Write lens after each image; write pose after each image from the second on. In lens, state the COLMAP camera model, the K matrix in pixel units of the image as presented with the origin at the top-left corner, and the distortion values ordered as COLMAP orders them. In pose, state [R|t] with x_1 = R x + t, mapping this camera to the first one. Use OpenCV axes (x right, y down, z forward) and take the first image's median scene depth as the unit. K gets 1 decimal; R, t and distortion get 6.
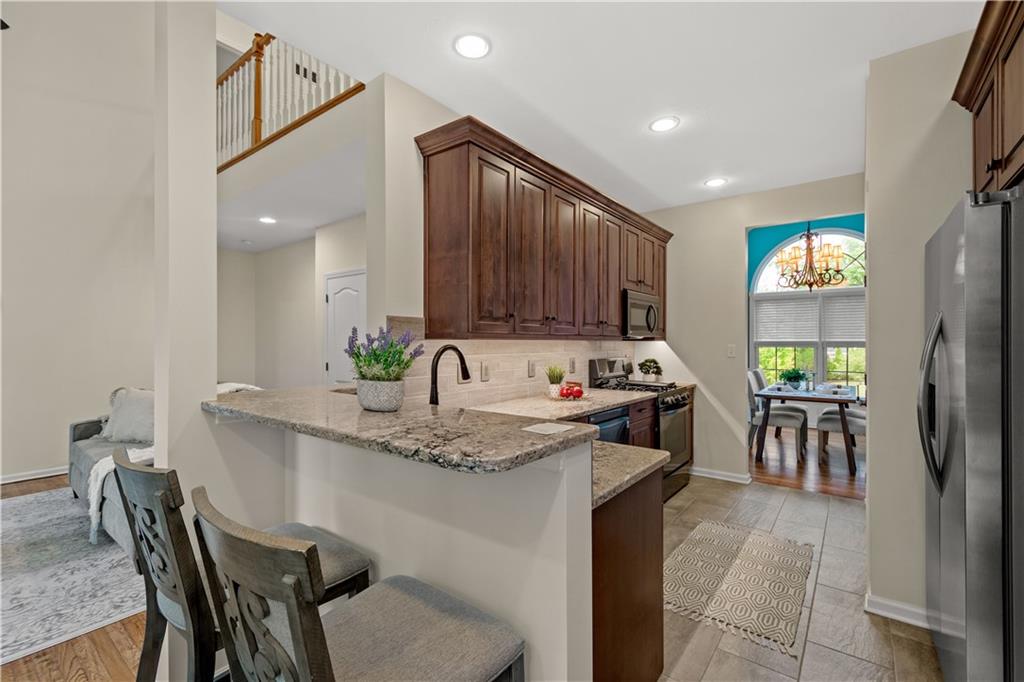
lens RADIAL K [[447.5, 0, 512.3], [0, 447.5, 341.5], [0, 0, 1]] dist [0.008818, -0.001182]
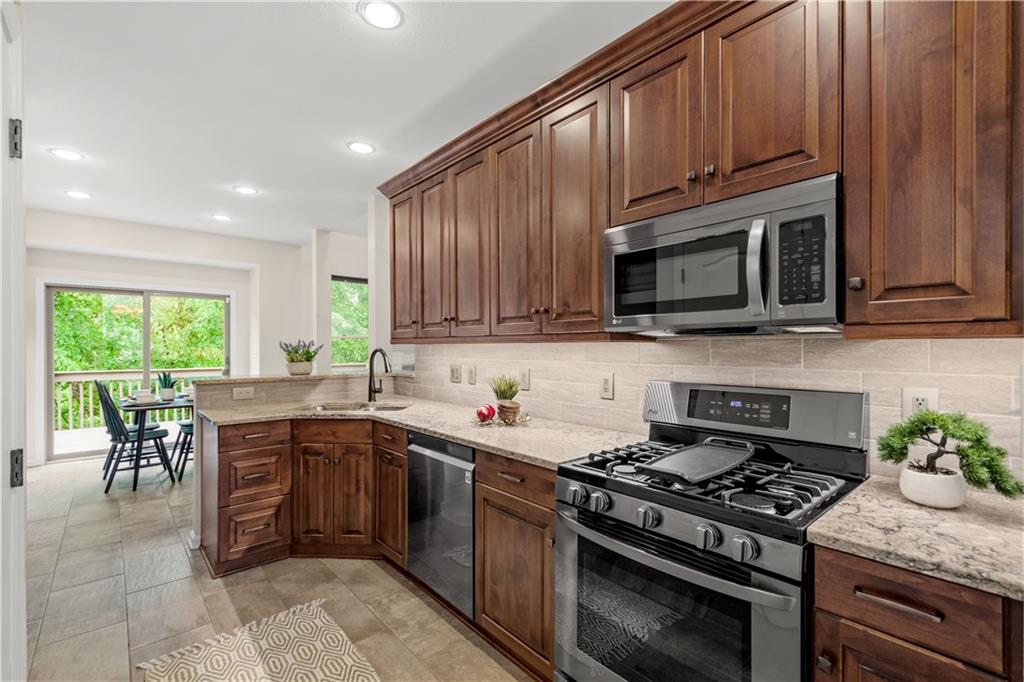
lens RADIAL K [[447.5, 0, 510.0], [0, 447.5, 346.3], [0, 0, 1]] dist [0.008818, -0.001182]
pose [[-0.193322, 0.001524, -0.981134, 0.924246], [0.005861, 0.999983, 0.000399, 0.002137], [0.981118, -0.005673, -0.193328, 1.277699]]
